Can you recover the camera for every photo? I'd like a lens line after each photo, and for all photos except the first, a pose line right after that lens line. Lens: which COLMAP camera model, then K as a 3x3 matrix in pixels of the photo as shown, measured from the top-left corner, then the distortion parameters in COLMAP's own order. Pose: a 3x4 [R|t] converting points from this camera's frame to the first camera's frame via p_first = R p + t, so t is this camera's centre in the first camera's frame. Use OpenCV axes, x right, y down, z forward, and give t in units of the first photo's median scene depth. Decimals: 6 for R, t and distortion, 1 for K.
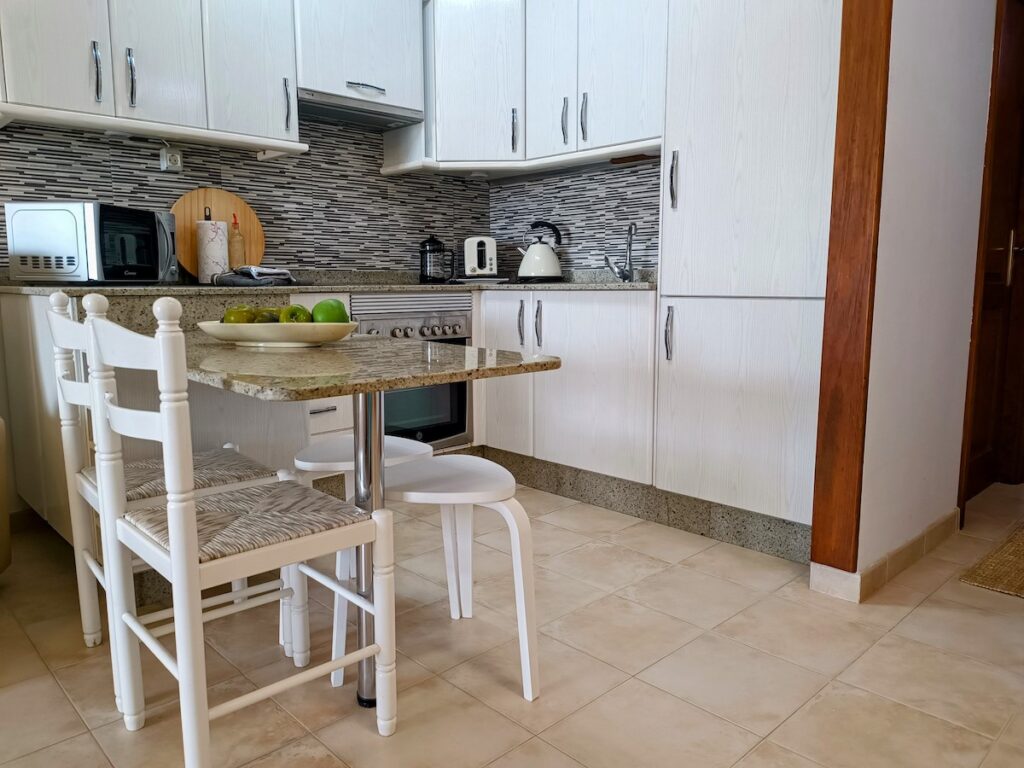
lens RADIAL K [[740.5, 0, 510.8], [0, 740.5, 385.4], [0, 0, 1]] dist [0.035637, -0.043498]
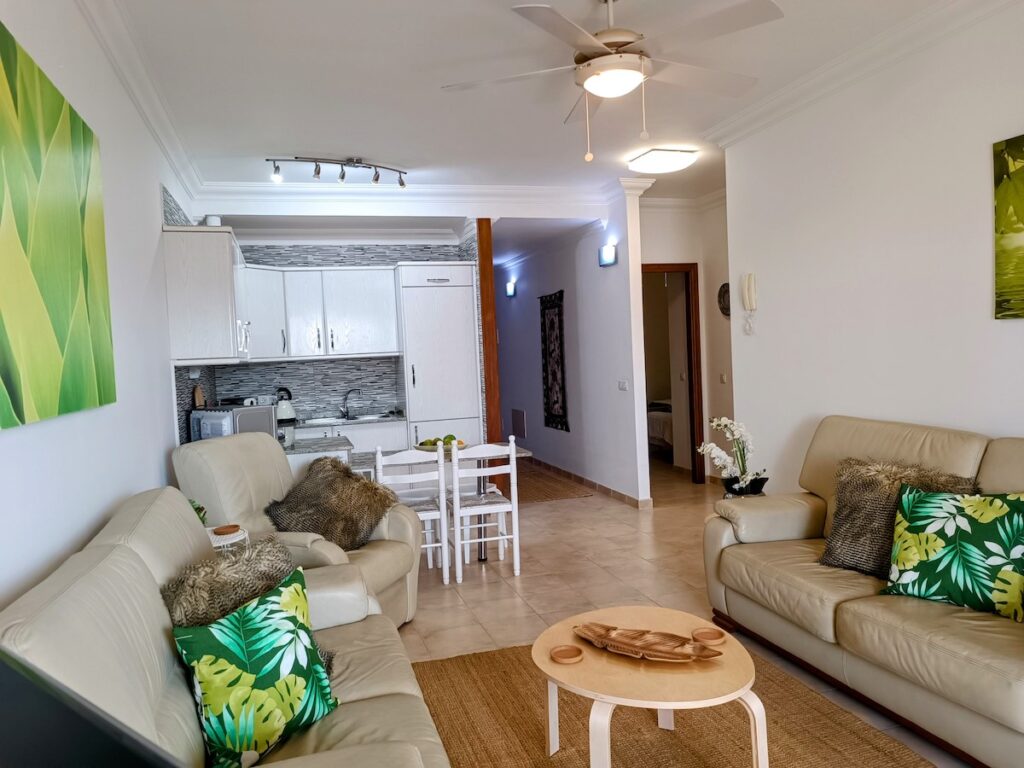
lens RADIAL K [[738.7, 0, 509.9], [0, 738.7, 384.0], [0, 0, 1]] dist [0.052701, -0.065564]
pose [[0.449244, -0.057672, 0.891546, -1.457273], [0.169250, 0.985338, -0.021544, -0.111533], [-0.877231, 0.160572, 0.452418, -0.315989]]
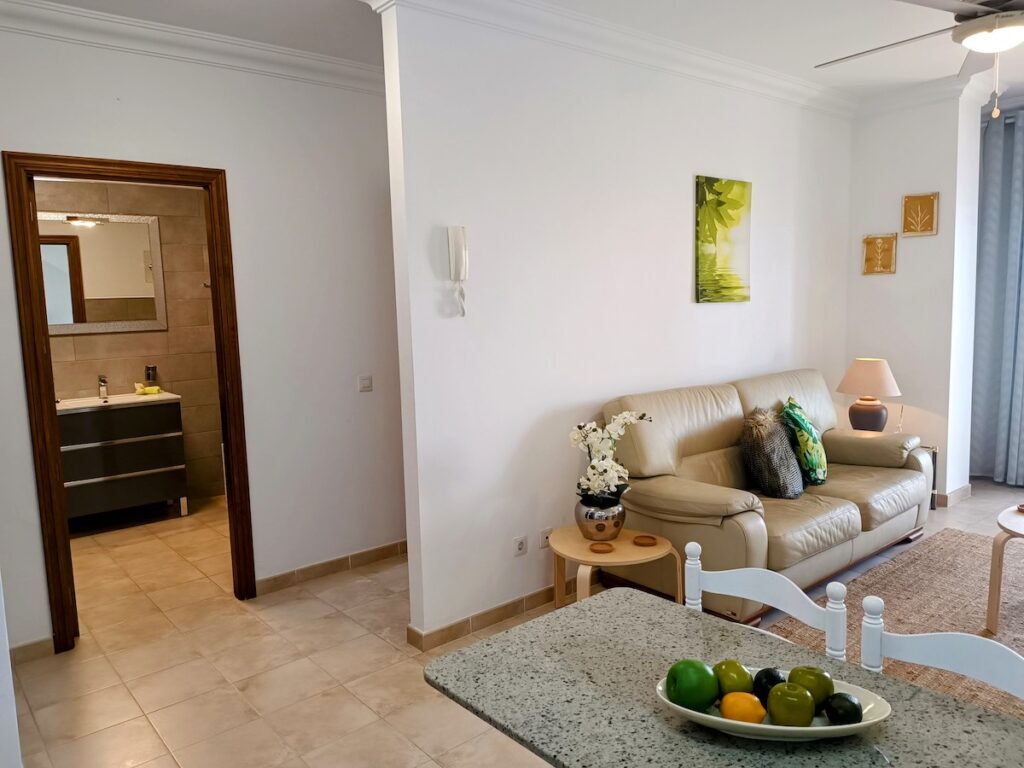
lens RADIAL K [[738.7, 0, 509.9], [0, 738.7, 384.0], [0, 0, 1]] dist [0.052701, -0.065564]
pose [[-0.997091, 0.029910, 0.070102, -0.057672], [0.046669, 0.966784, 0.251297, -0.319473], [-0.060257, 0.253838, -0.965368, 0.906215]]
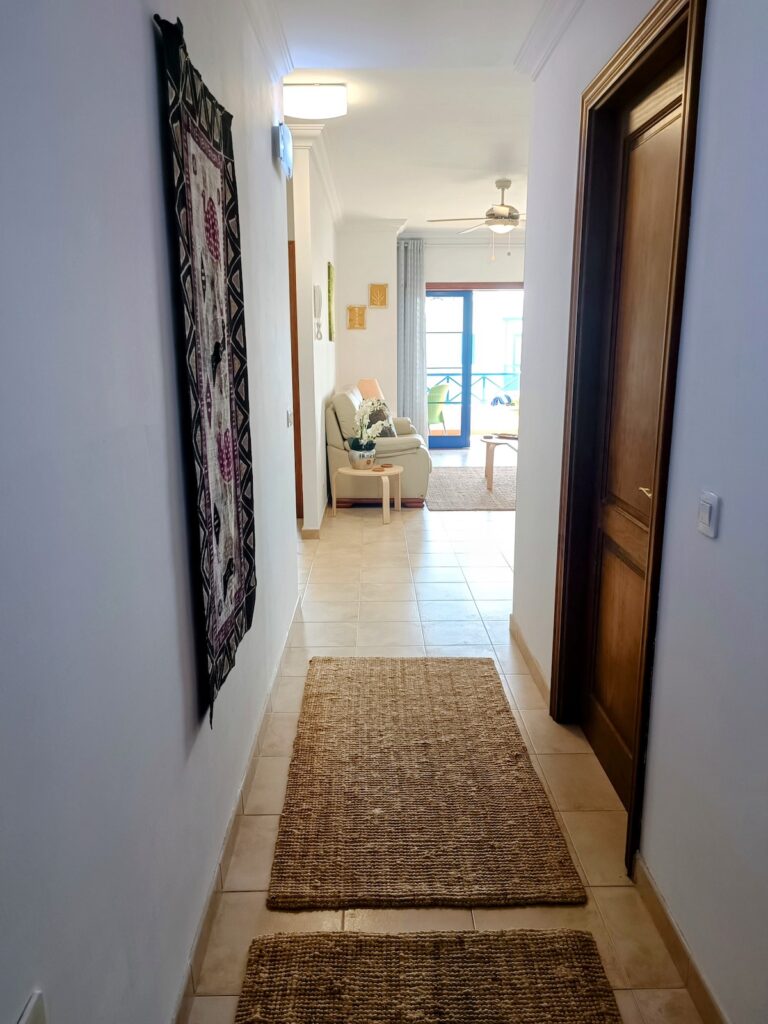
lens RADIAL K [[740.5, 0, 384.0], [0, 740.5, 512.0], [0, 0, 1]] dist [0.035637, -0.043498]
pose [[-0.678129, 0.164700, -0.716250, 1.250980], [-0.097771, 0.945687, 0.310026, -0.325621], [0.728410, 0.280267, -0.625195, 1.195421]]
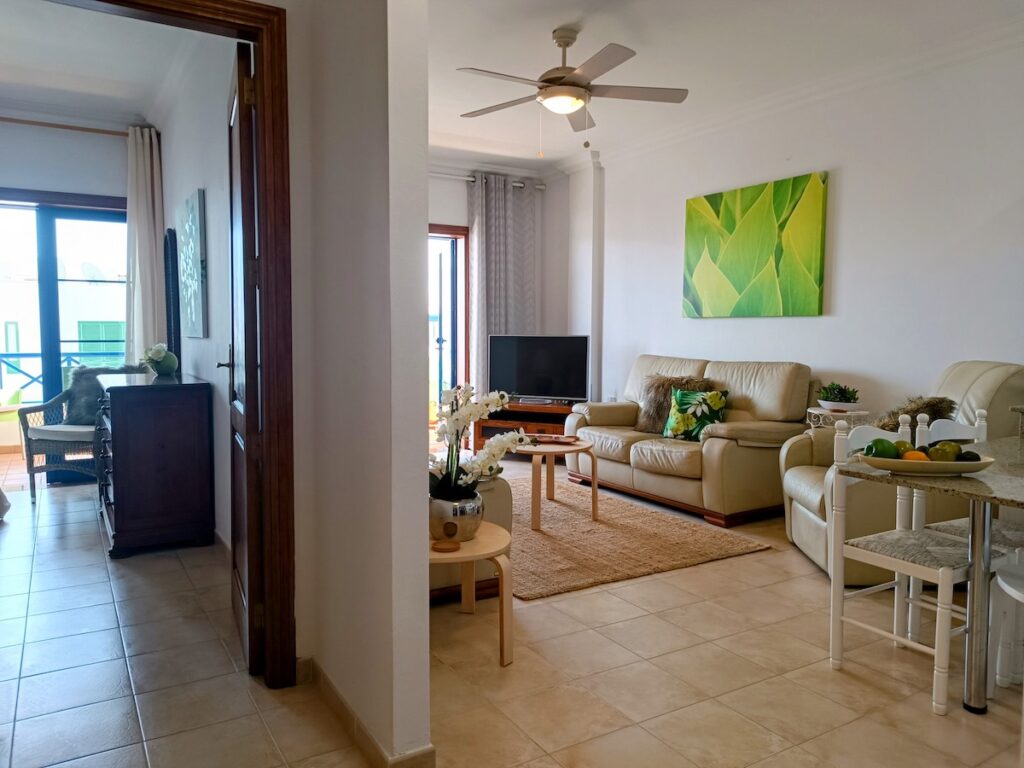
lens RADIAL K [[740.5, 0, 510.8], [0, 740.5, 385.4], [0, 0, 1]] dist [0.035637, -0.043498]
pose [[-0.215599, 0.074432, -0.973641, 0.700725], [-0.137612, 0.984824, 0.105759, -0.116009], [0.966737, 0.156786, -0.202084, 0.163946]]
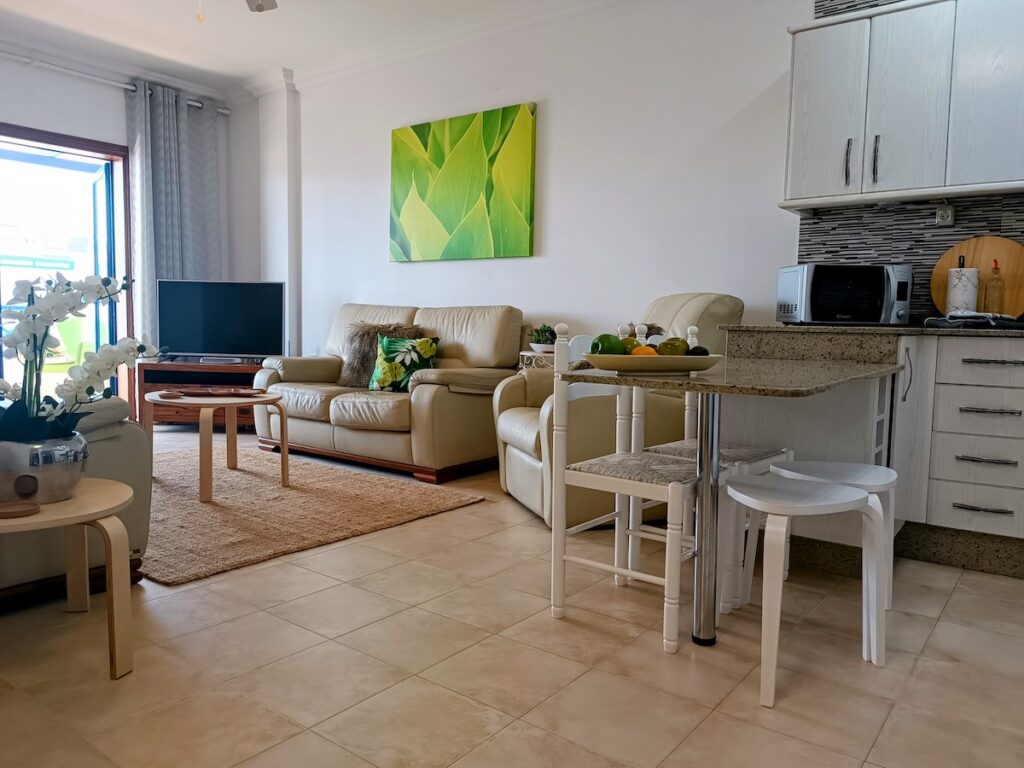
lens RADIAL K [[740.5, 0, 510.8], [0, 740.5, 385.4], [0, 0, 1]] dist [0.035637, -0.043498]
pose [[0.156374, 0.088668, -0.983710, 0.503150], [-0.157291, 0.985488, 0.063825, -0.021845], [0.975093, 0.144748, 0.168051, 0.202065]]
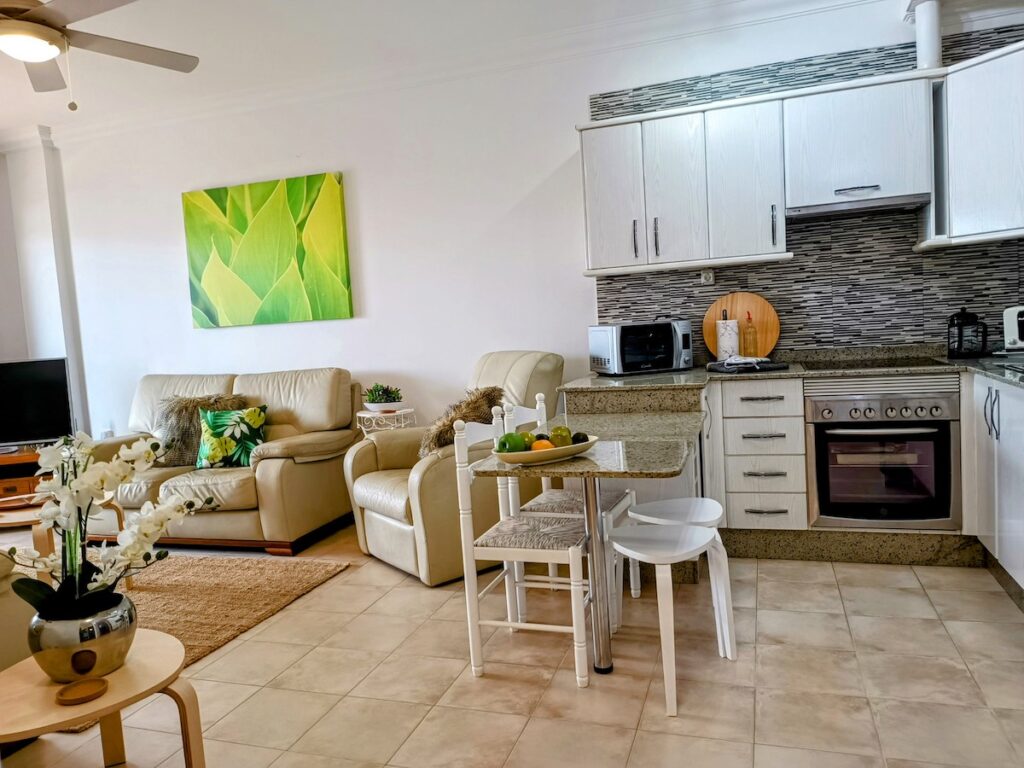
lens RADIAL K [[738.7, 0, 509.9], [0, 738.7, 384.0], [0, 0, 1]] dist [0.052701, -0.065564]
pose [[0.463411, 0.045639, -0.884967, 0.547624], [-0.060765, 0.997959, 0.019647, -0.098839], [0.884058, 0.044670, 0.465238, 0.038559]]
